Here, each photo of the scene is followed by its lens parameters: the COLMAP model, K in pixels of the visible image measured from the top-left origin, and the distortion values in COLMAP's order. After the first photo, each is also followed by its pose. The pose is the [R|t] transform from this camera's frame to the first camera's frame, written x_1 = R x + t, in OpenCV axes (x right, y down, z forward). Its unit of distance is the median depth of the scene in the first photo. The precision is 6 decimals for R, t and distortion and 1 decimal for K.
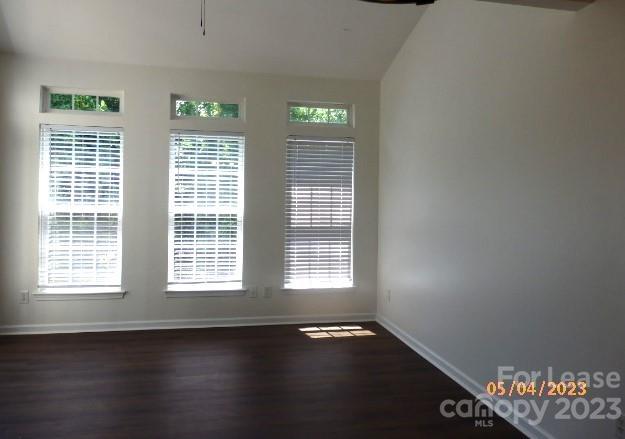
lens RADIAL K [[534.2, 0, 309.2], [0, 534.2, 199.4], [0, 0, 1]] dist [0.045347, -0.007481]
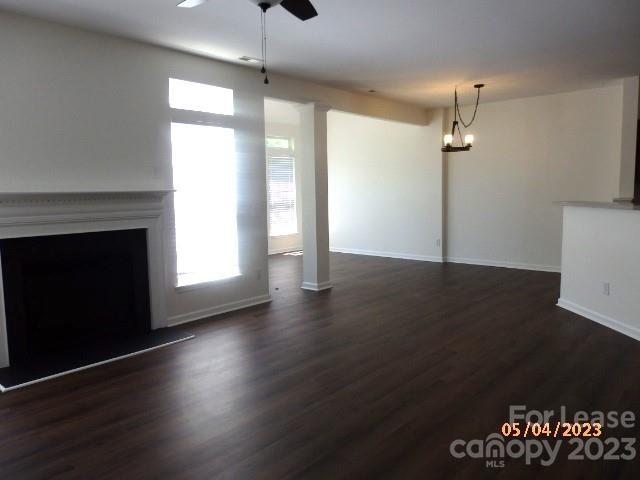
lens RADIAL K [[468.6, 0, 317.8], [0, 468.6, 240.8], [0, 0, 1]] dist [0.004160, 0.009567]
pose [[0.797066, -0.094641, 0.596430, -0.929870], [0.032530, 0.992938, 0.114085, -0.000626], [-0.603015, -0.071532, 0.794516, -0.440611]]
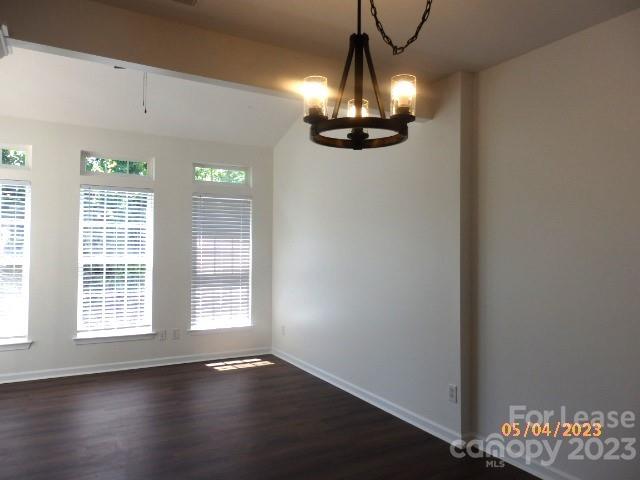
lens RADIAL K [[468.6, 0, 319.2], [0, 468.6, 241.0], [0, 0, 1]] dist [0.004160, 0.009567]
pose [[0.955796, -0.002472, 0.294021, -0.079027], [0.007512, 0.999844, -0.016015, -0.001076], [-0.293936, 0.017516, 0.955665, -0.015215]]
